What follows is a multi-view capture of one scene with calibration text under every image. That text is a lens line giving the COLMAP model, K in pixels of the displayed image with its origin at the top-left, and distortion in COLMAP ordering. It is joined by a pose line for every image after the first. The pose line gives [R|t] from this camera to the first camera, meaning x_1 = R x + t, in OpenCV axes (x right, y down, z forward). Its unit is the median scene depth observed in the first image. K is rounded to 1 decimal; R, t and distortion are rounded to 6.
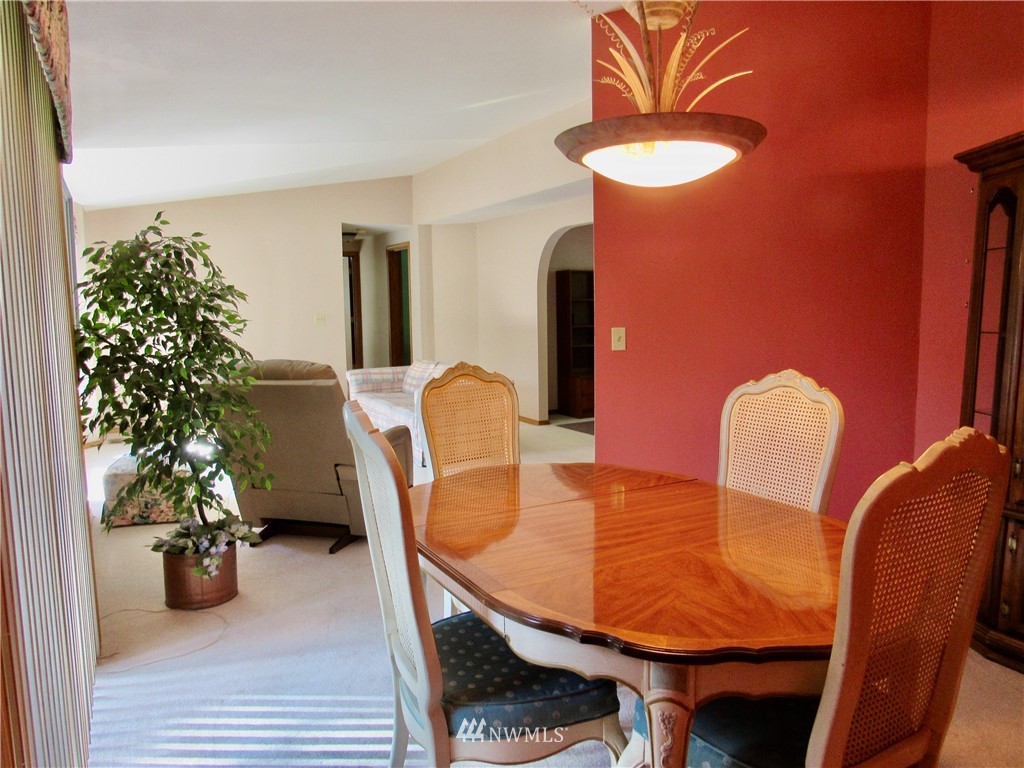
lens RADIAL K [[728.9, 0, 505.9], [0, 728.9, 385.6], [0, 0, 1]] dist [-0.013504, -0.006765]
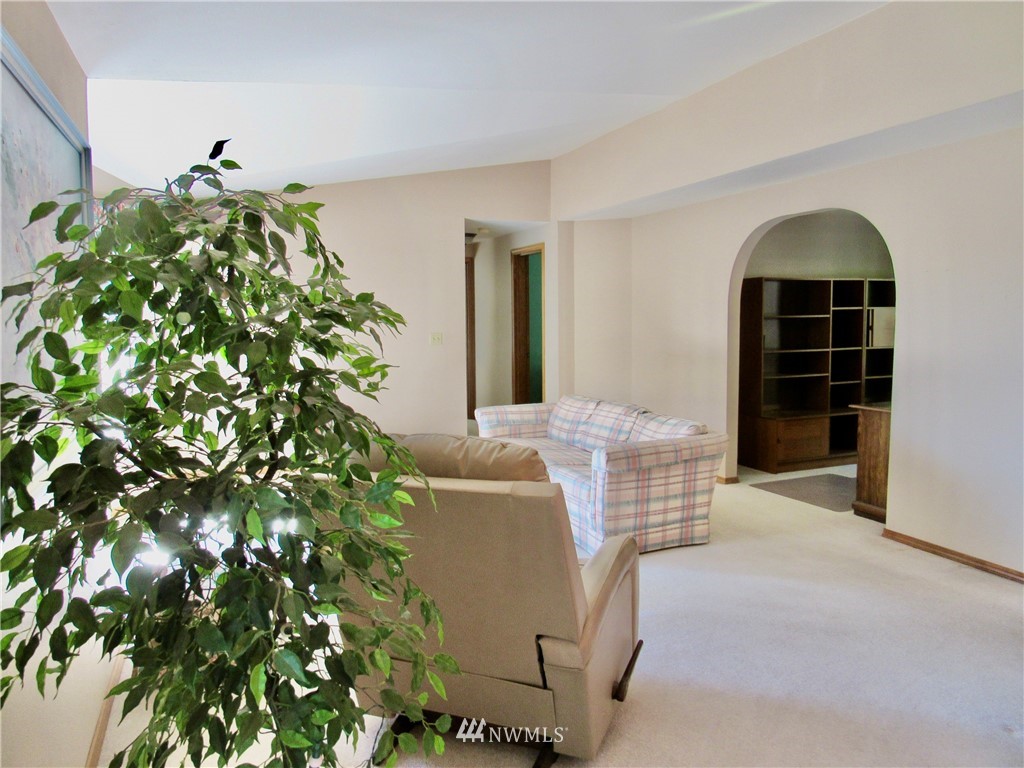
lens RADIAL K [[728.9, 0, 505.9], [0, 728.9, 385.6], [0, 0, 1]] dist [-0.013504, -0.006765]
pose [[0.994072, 0.014833, -0.107707, -0.236048], [-0.016627, 0.999737, -0.015778, -0.073300], [0.107445, 0.017476, 0.994057, 0.547923]]
